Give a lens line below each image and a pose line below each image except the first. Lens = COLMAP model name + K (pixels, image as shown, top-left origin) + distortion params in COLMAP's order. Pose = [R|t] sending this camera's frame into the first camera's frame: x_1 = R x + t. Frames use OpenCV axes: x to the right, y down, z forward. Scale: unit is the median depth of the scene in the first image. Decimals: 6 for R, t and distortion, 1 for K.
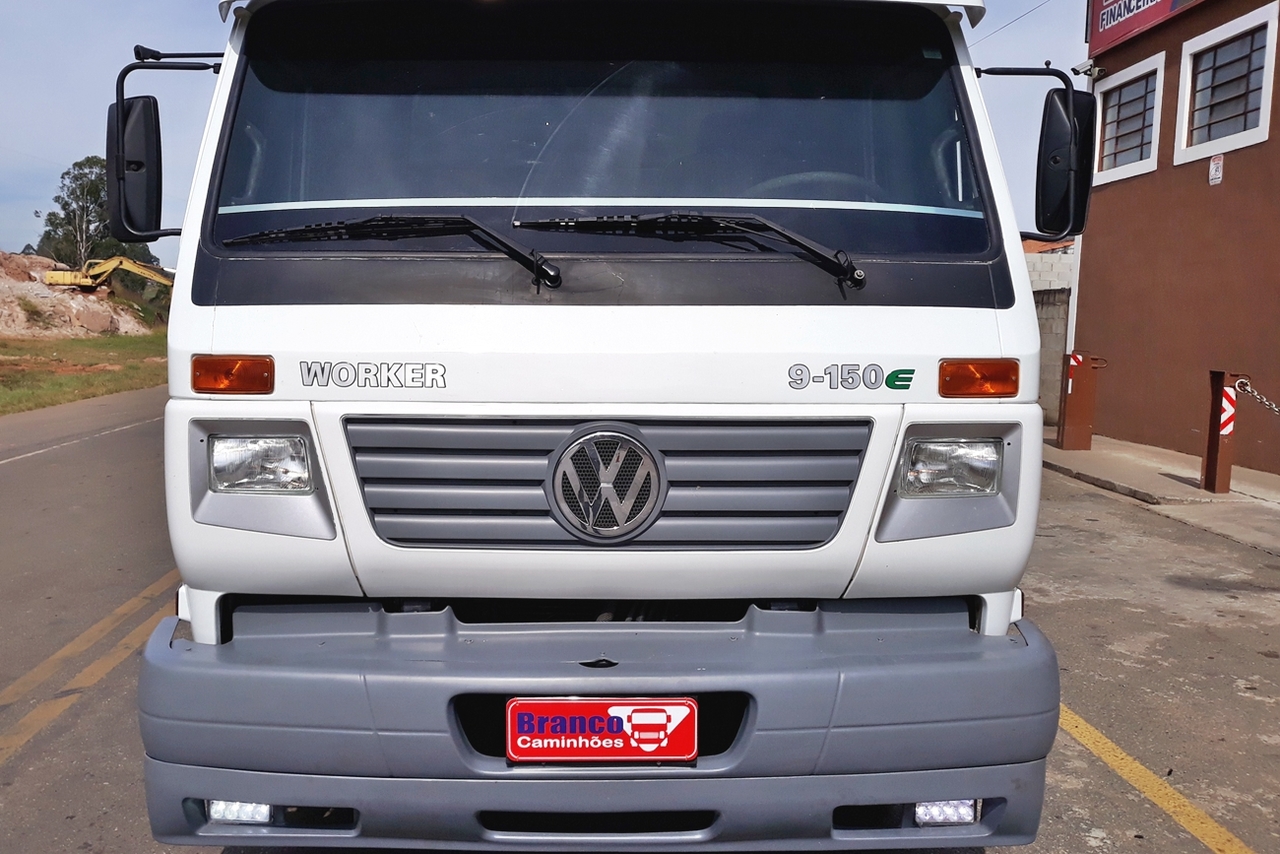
lens RADIAL K [[1044.6, 0, 640.0], [0, 1044.6, 427.0], [0, 0, 1]] dist [0.040447, -0.003129]
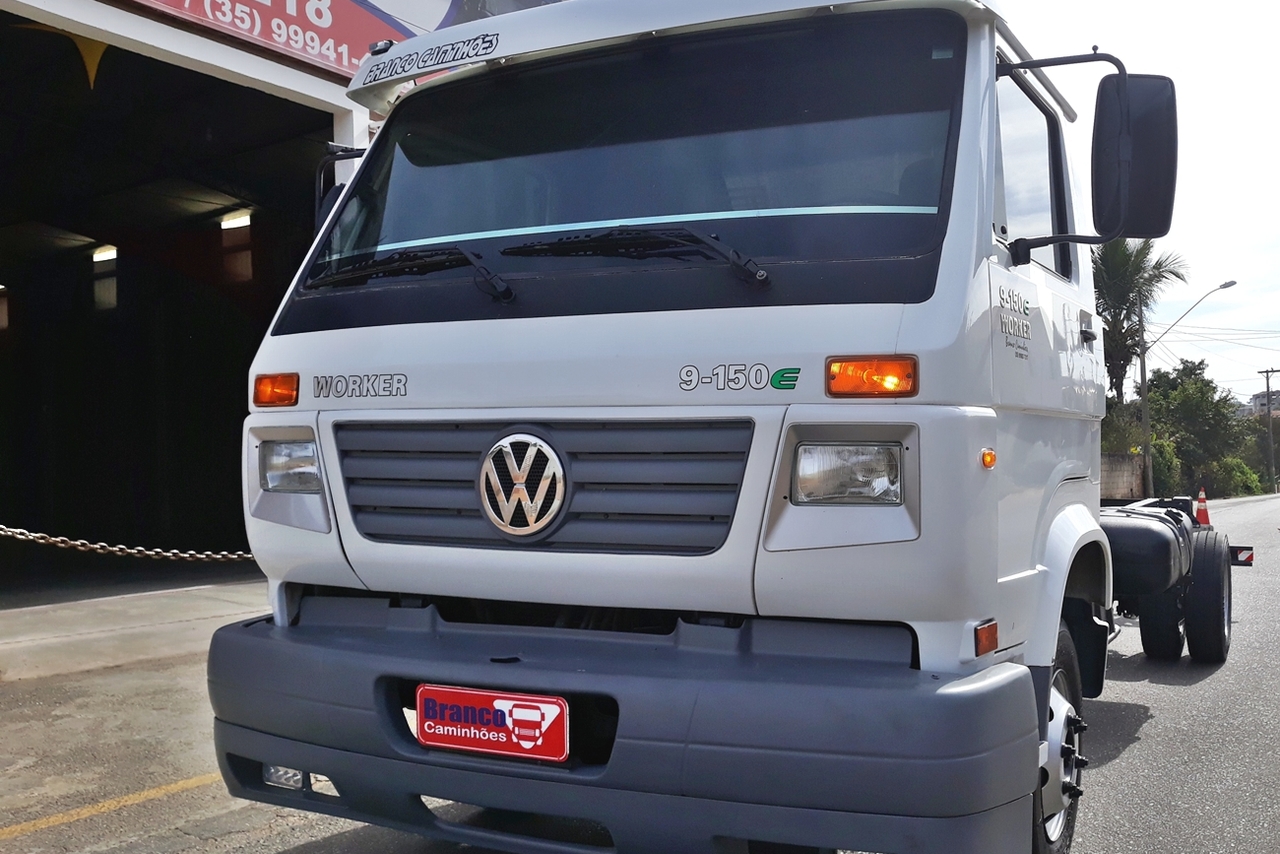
lens RADIAL K [[1044.6, 0, 640.0], [0, 1044.6, 427.0], [0, 0, 1]] dist [0.040447, -0.003129]
pose [[0.924728, 0.005018, -0.380596, 0.484140], [-0.040562, 0.995518, -0.085428, 0.083300], [0.378461, 0.094435, 0.920787, 0.086268]]
